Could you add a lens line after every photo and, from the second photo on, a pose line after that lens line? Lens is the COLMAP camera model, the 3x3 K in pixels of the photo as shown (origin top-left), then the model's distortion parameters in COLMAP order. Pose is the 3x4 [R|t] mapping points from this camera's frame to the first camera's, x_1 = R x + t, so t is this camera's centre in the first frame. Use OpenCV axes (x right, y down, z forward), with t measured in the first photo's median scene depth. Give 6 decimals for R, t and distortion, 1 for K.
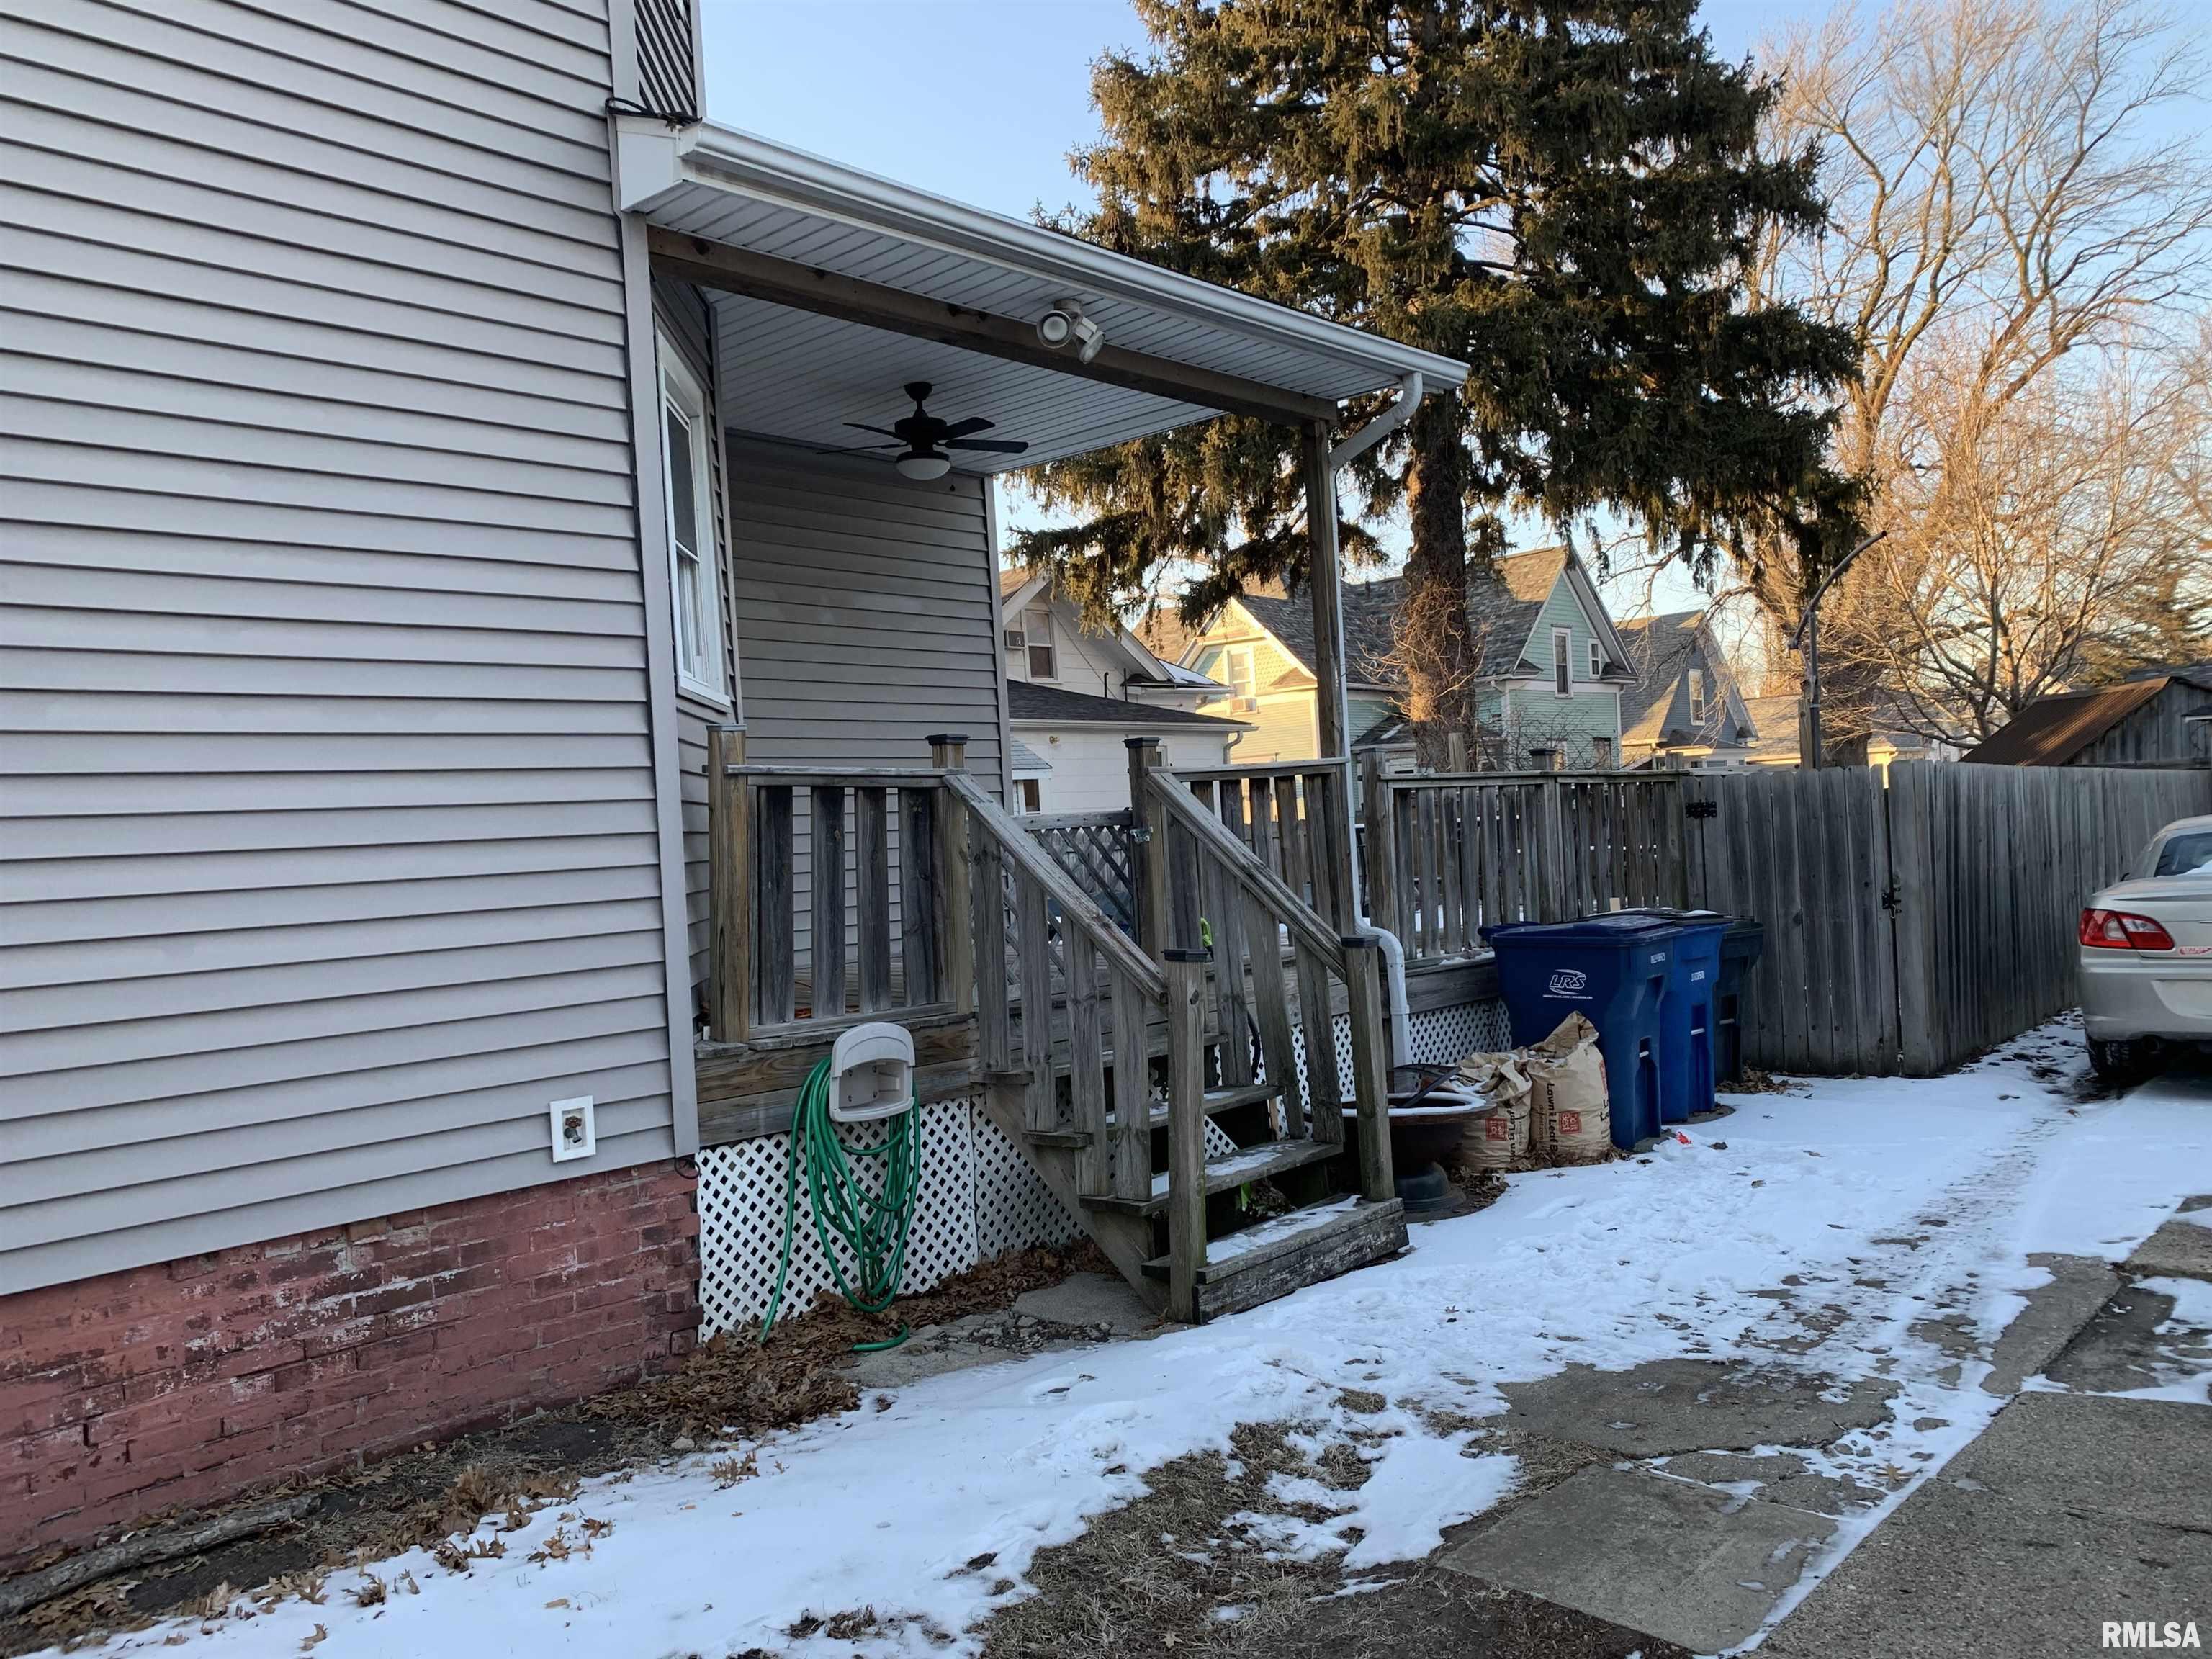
lens RADIAL K [[1691.6, 0, 1089.9], [0, 1691.6, 845.4], [0, 0, 1]] dist [0.056715, -0.080228]
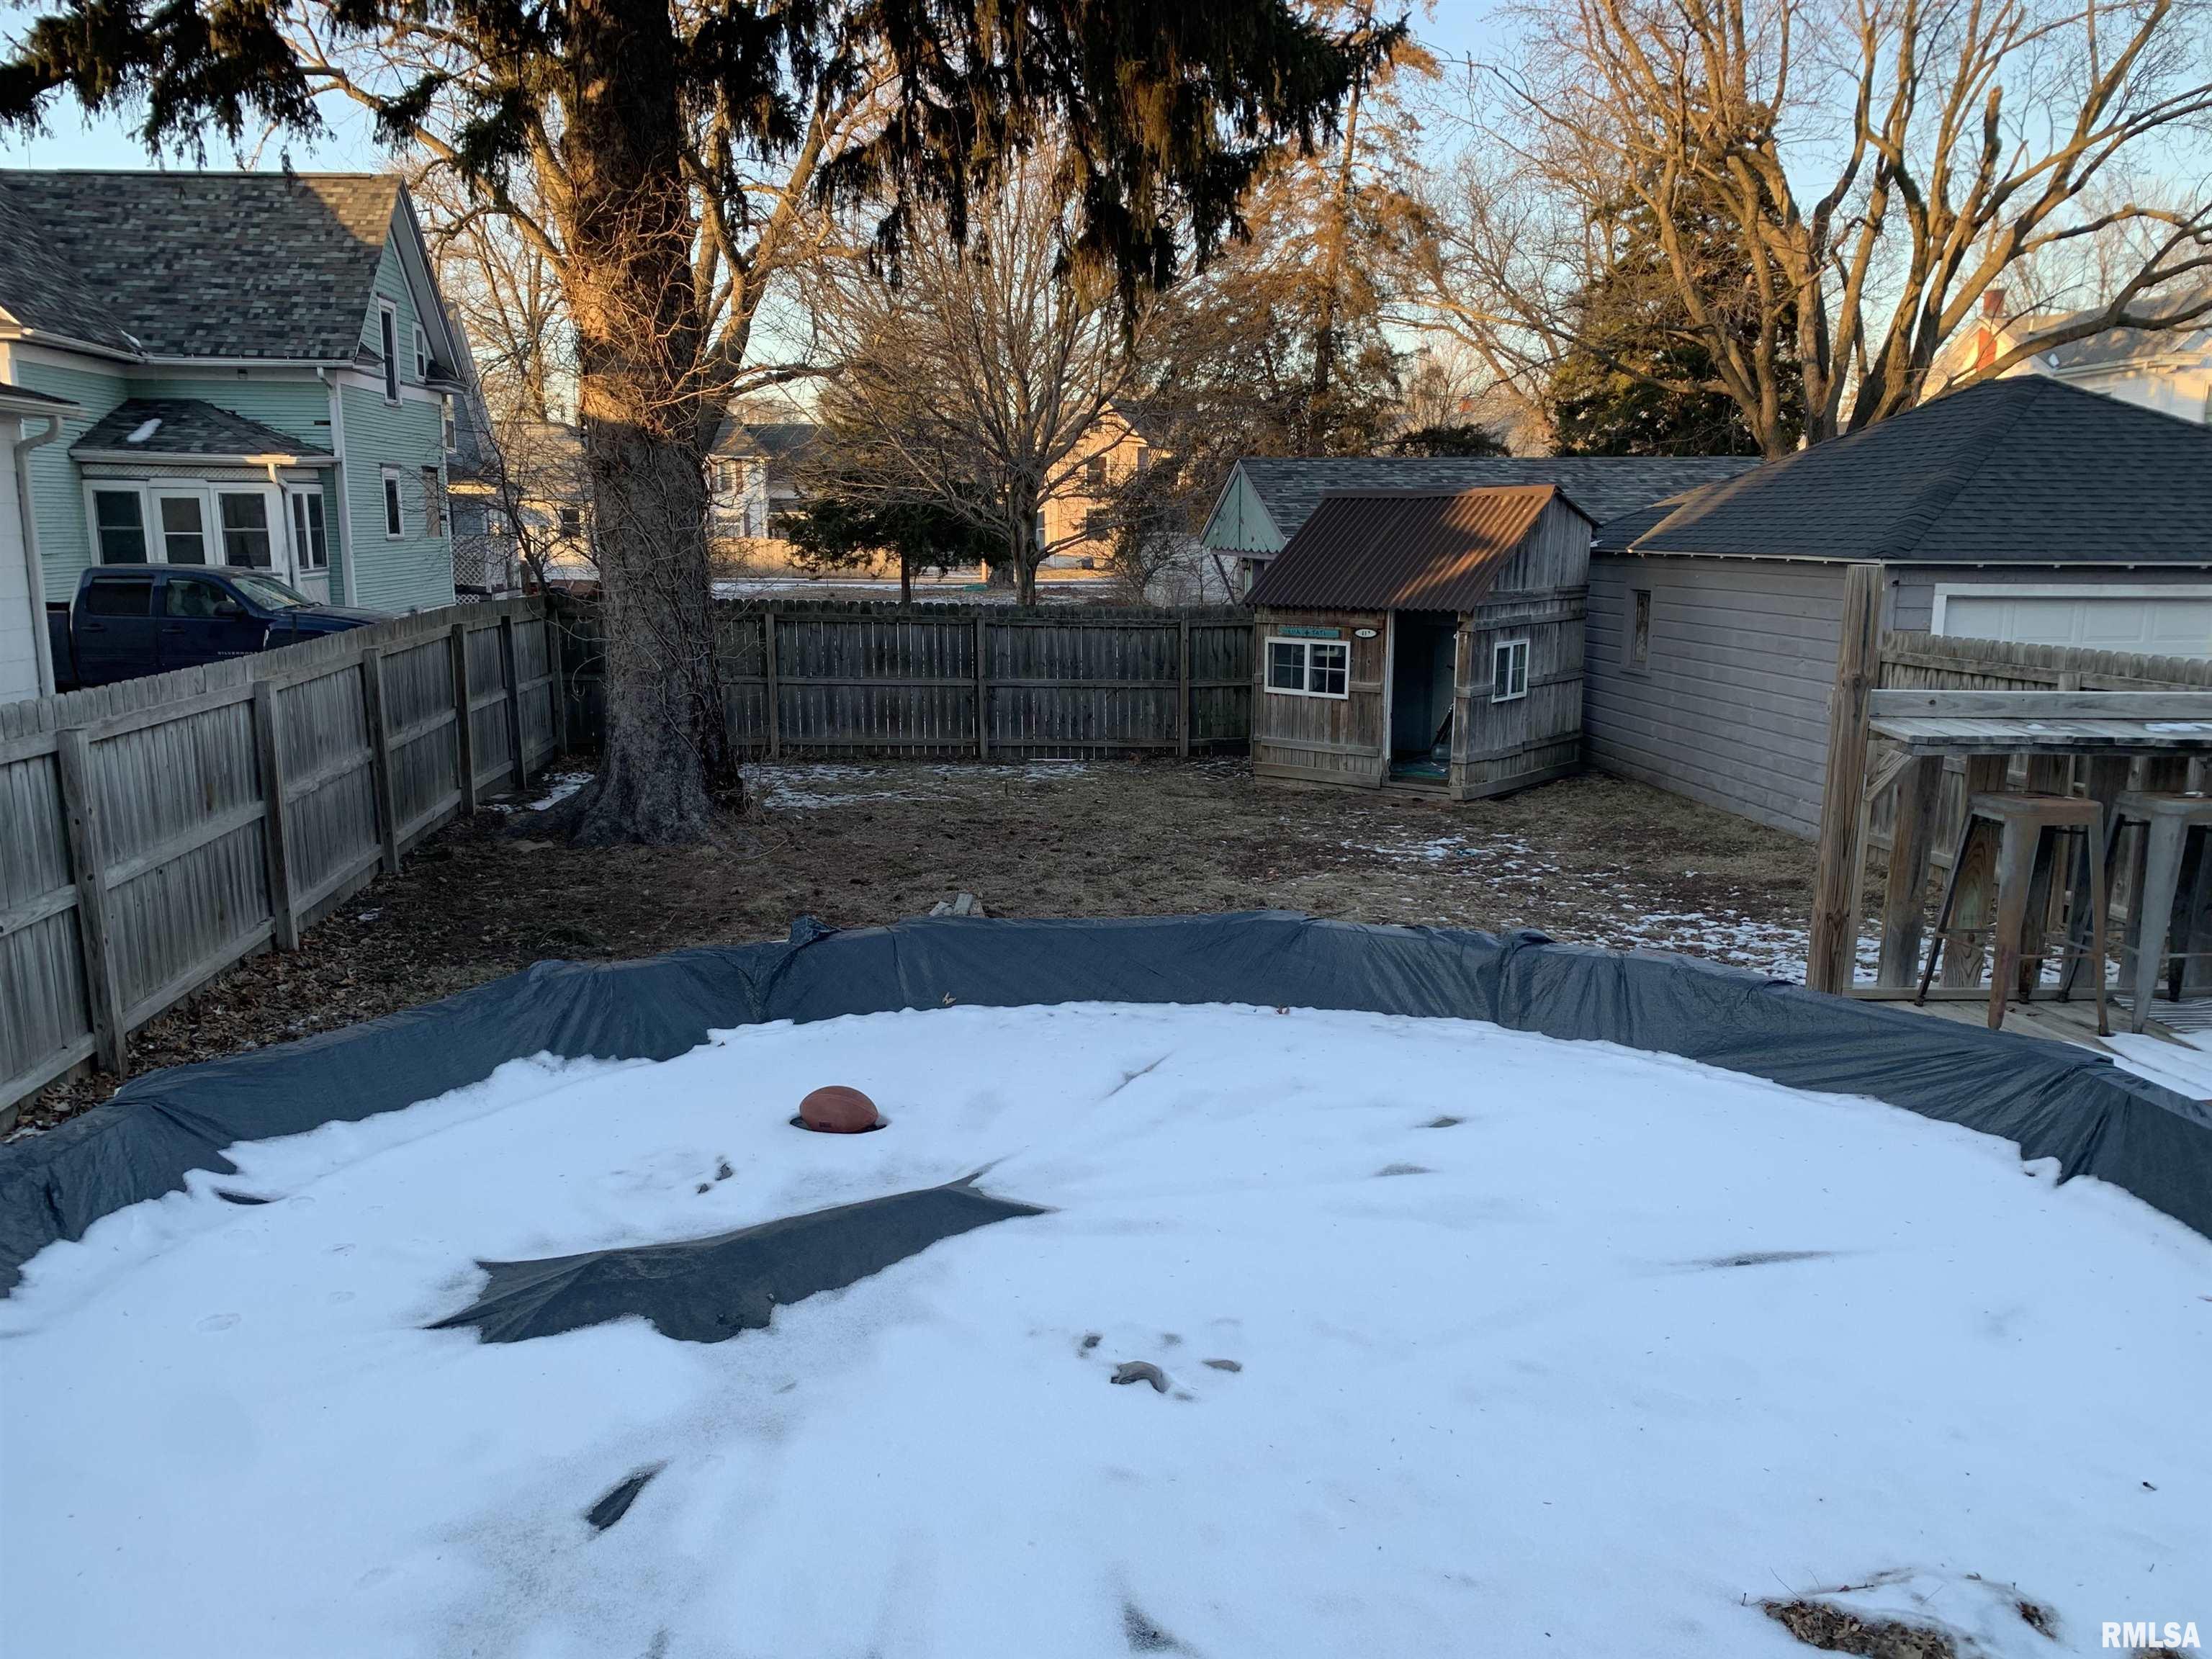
lens RADIAL K [[1691.6, 0, 1122.8], [0, 1691.6, 835.4], [0, 0, 1]] dist [0.056715, -0.080228]
pose [[0.651267, -0.079217, 0.754703, -0.096059], [-0.036592, 0.990101, 0.135503, -0.026264], [-0.757966, -0.115864, 0.641921, 0.446273]]
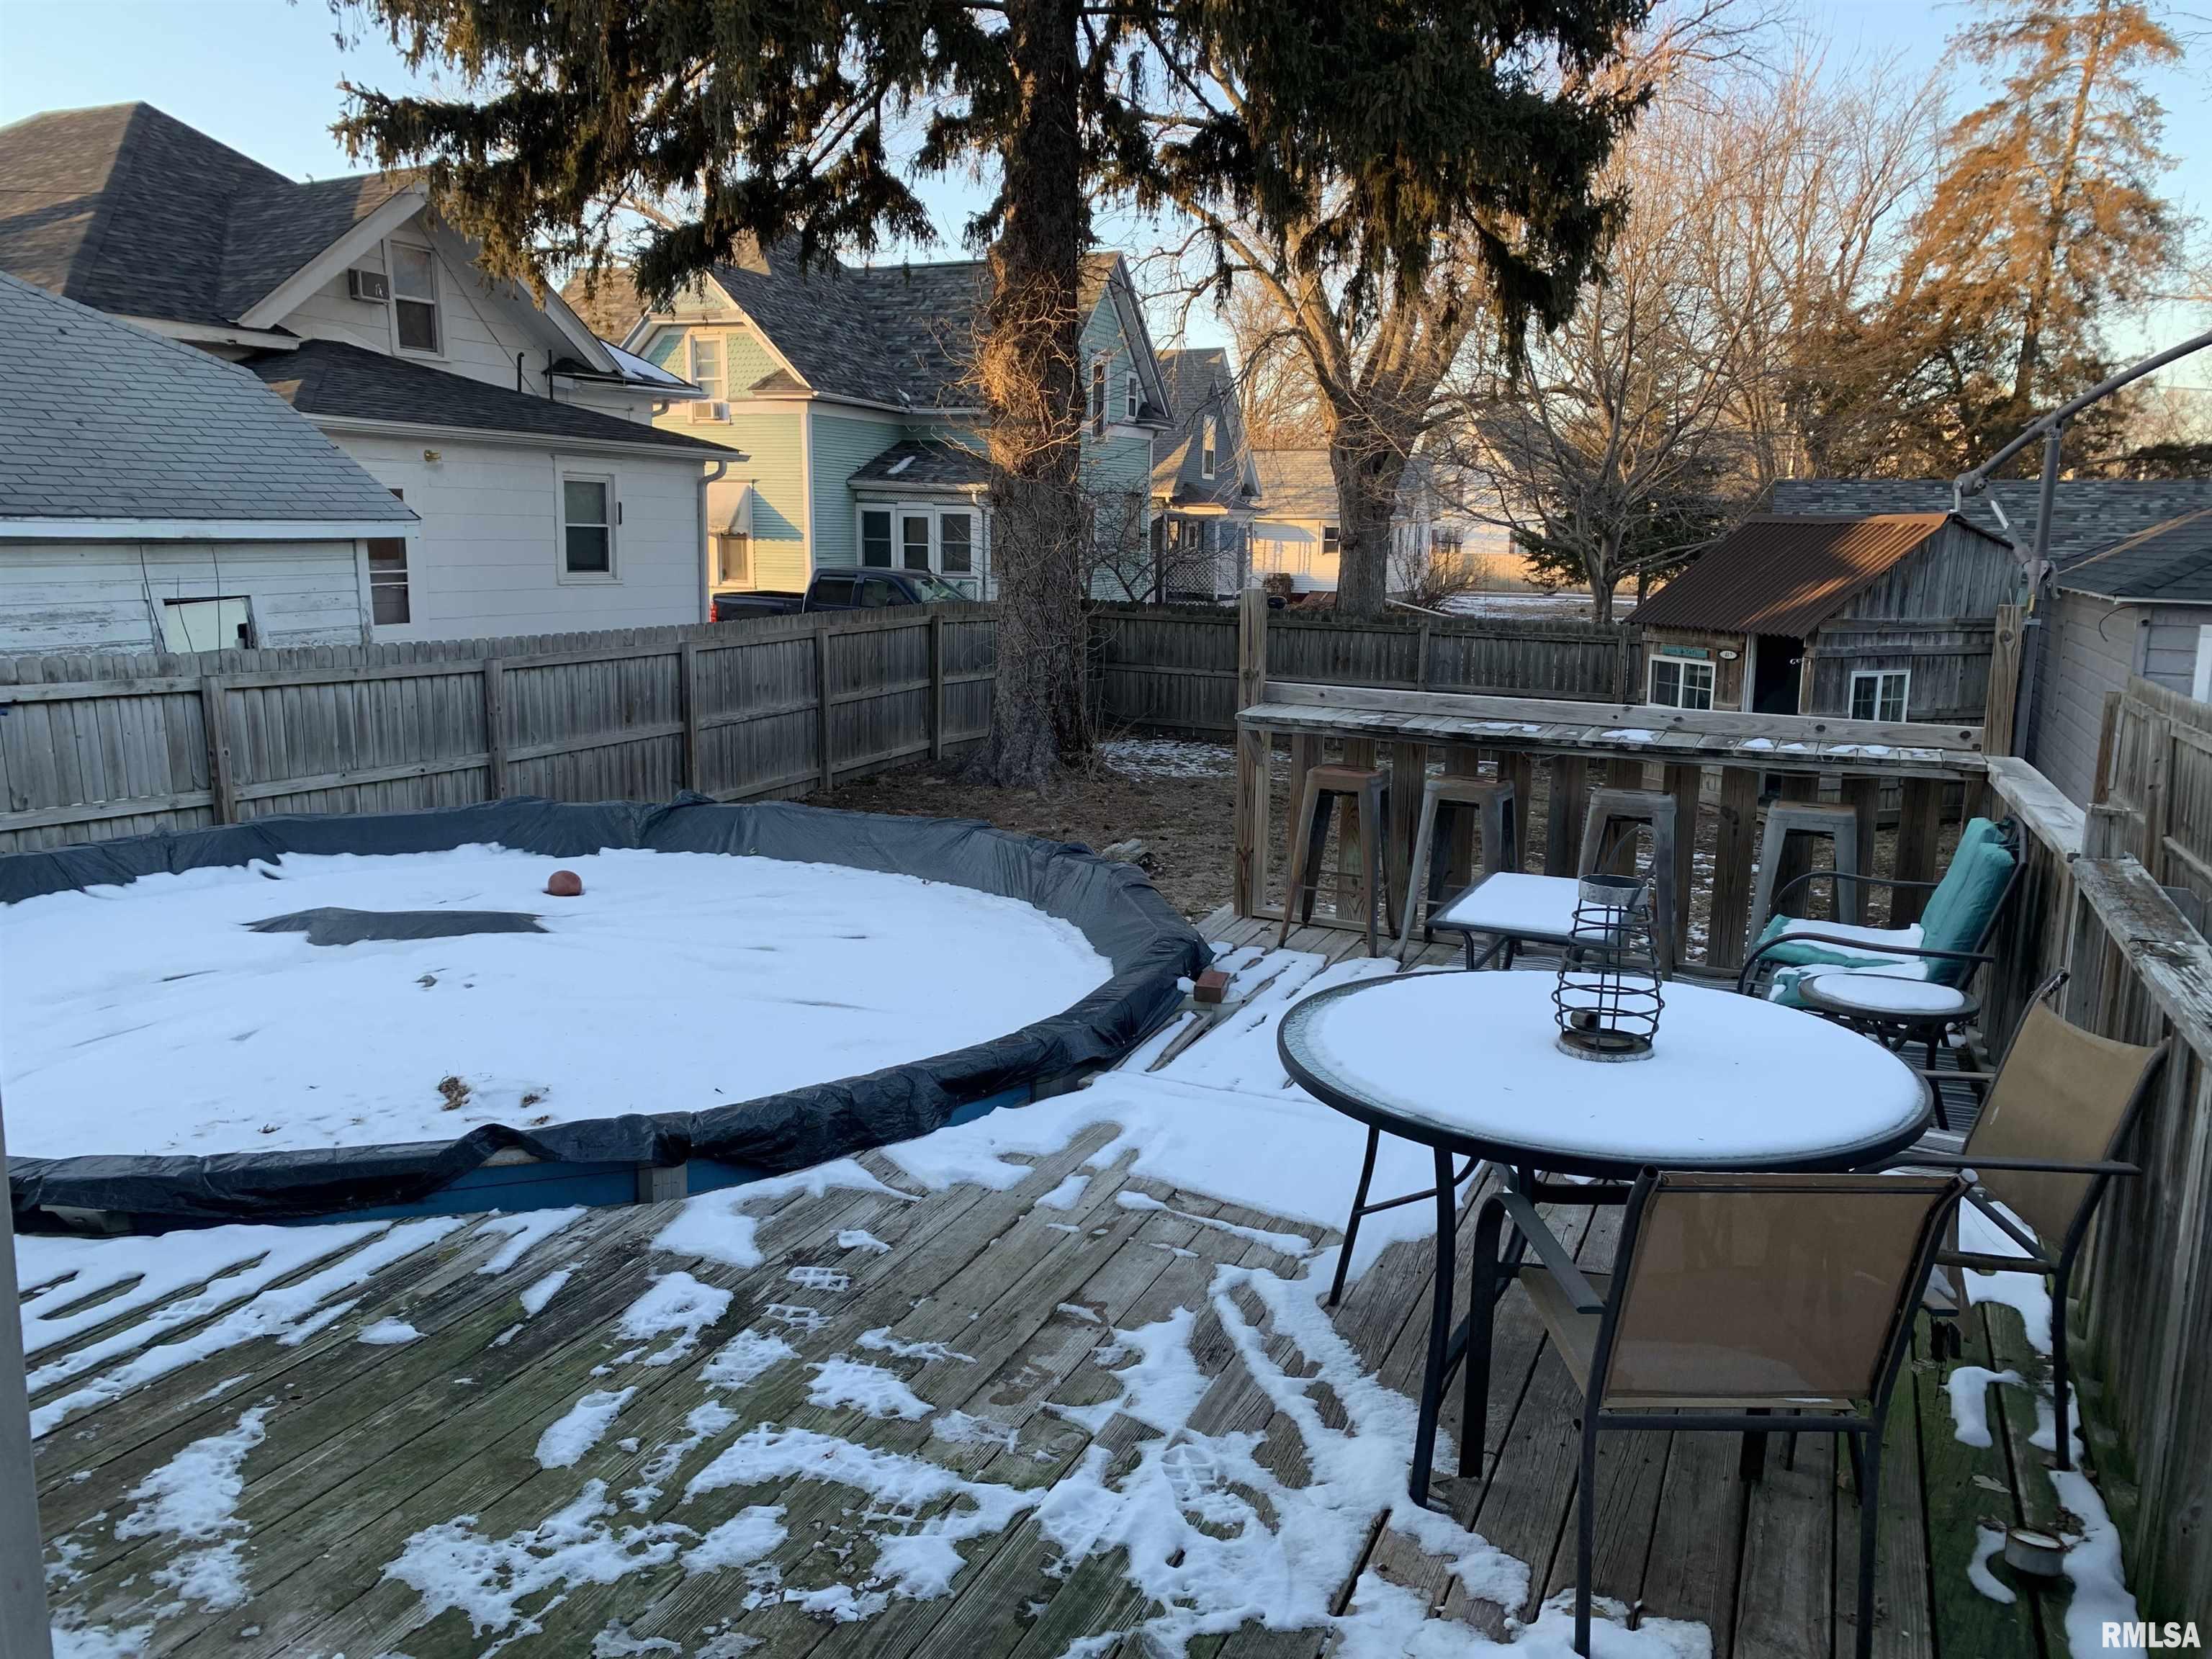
lens RADIAL K [[1691.6, 0, 1116.7], [0, 1691.6, 817.5], [0, 0, 1]] dist [0.056715, -0.080228]
pose [[0.939369, 0.014958, 0.342582, 0.002779], [-0.068016, 0.987326, 0.143392, -0.034299], [-0.336095, -0.157999, 0.928481, 0.270237]]
